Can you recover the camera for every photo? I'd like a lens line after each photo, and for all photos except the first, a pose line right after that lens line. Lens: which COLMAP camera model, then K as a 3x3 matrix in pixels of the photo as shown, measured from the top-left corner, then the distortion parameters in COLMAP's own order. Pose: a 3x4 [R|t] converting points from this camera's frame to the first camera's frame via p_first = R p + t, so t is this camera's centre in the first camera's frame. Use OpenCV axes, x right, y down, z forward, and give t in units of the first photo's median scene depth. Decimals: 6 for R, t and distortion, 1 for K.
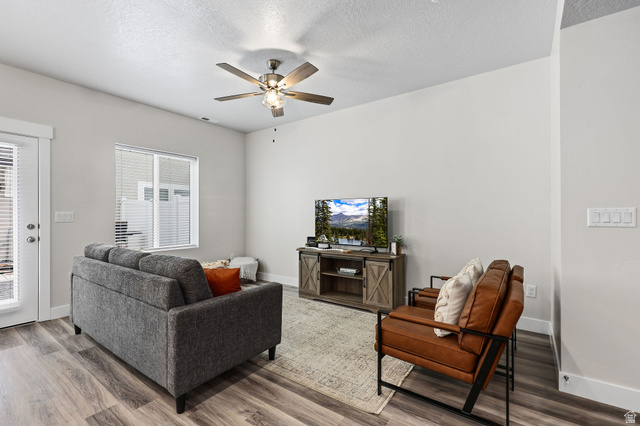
lens RADIAL K [[286.9, 0, 316.0], [0, 286.9, 215.6], [0, 0, 1]] dist [0.000873, 0.000140]
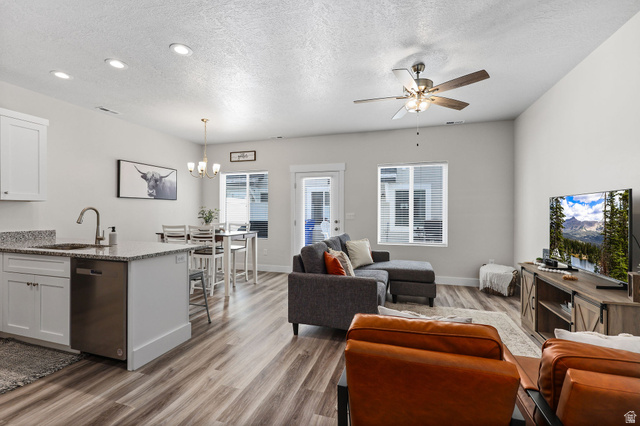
lens RADIAL K [[286.9, 0, 314.1], [0, 286.9, 212.1], [0, 0, 1]] dist [0.000873, 0.000140]
pose [[0.306628, 0.002561, -0.951826, 0.539493], [-0.006065, 0.999981, 0.000737, -0.017675], [0.951810, 0.005546, 0.306638, 0.266715]]
